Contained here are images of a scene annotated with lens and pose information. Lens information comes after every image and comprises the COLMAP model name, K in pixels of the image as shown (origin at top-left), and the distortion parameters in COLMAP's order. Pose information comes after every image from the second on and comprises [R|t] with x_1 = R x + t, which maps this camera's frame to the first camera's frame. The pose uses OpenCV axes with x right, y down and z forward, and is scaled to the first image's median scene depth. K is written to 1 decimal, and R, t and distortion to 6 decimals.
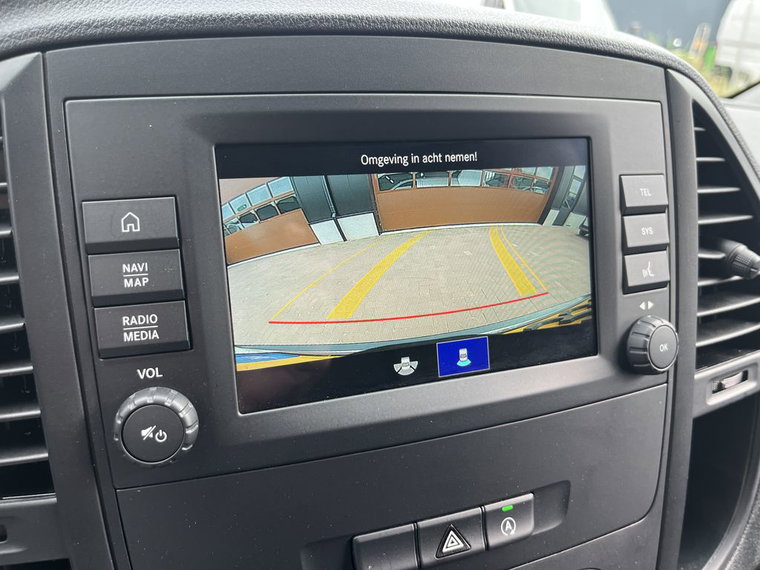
lens RADIAL K [[606.3, 0, 381.2], [0, 606.3, 287.5], [0, 0, 1]] dist [0.074374, -0.115879]
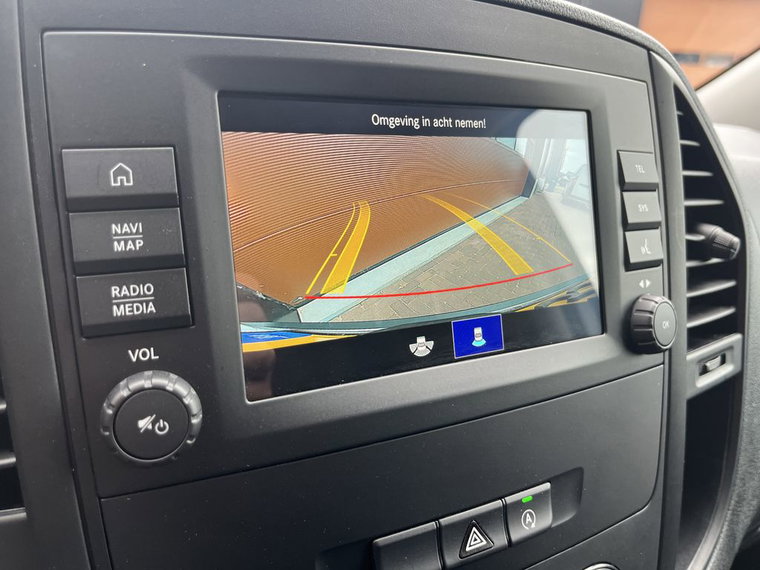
lens RADIAL K [[606.3, 0, 383.0], [0, 606.3, 288.6], [0, 0, 1]] dist [0.074374, -0.115879]
pose [[0.989451, -0.023279, 0.142982, -0.143923], [0.031451, 0.997982, -0.055168, 0.089690], [-0.141409, 0.059083, 0.988187, 0.096551]]
